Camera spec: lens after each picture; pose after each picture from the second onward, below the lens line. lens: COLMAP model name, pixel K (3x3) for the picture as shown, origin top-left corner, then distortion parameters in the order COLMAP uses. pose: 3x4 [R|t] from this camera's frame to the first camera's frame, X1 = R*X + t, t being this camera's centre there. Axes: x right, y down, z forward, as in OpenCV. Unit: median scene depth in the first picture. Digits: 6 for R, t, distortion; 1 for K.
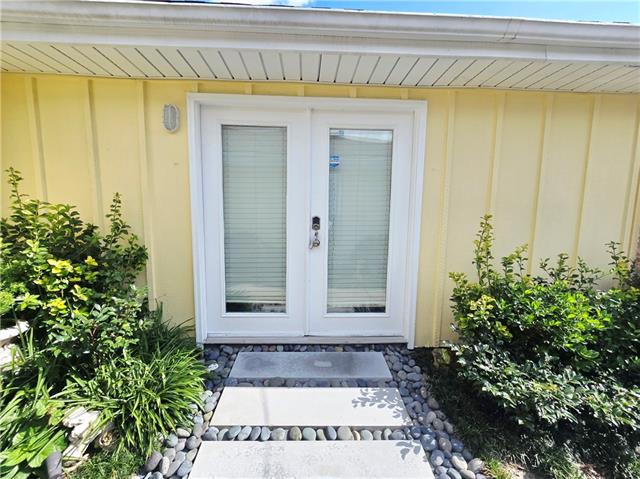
lens RADIAL K [[257.0, 0, 316.2], [0, 257.0, 239.4], [0, 0, 1]] dist [-0.001686, -0.000076]
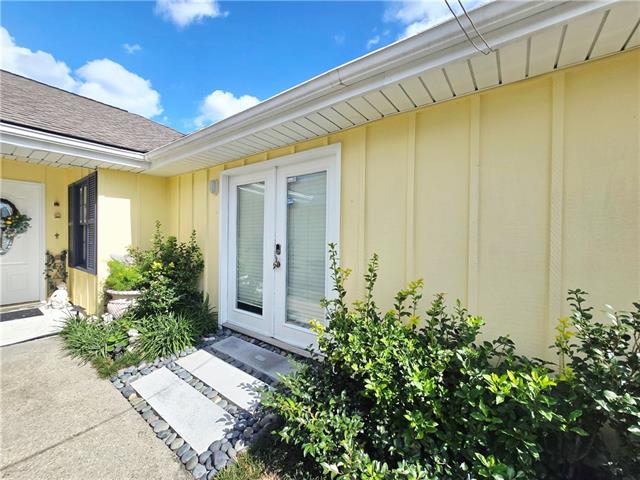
lens RADIAL K [[257.0, 0, 310.2], [0, 257.0, 235.0], [0, 0, 1]] dist [-0.001686, -0.000076]
pose [[0.775242, -0.008525, -0.631607, 0.975563], [-0.062811, 0.993913, -0.090510, -0.027159], [0.628534, 0.109839, 0.769988, 0.089074]]
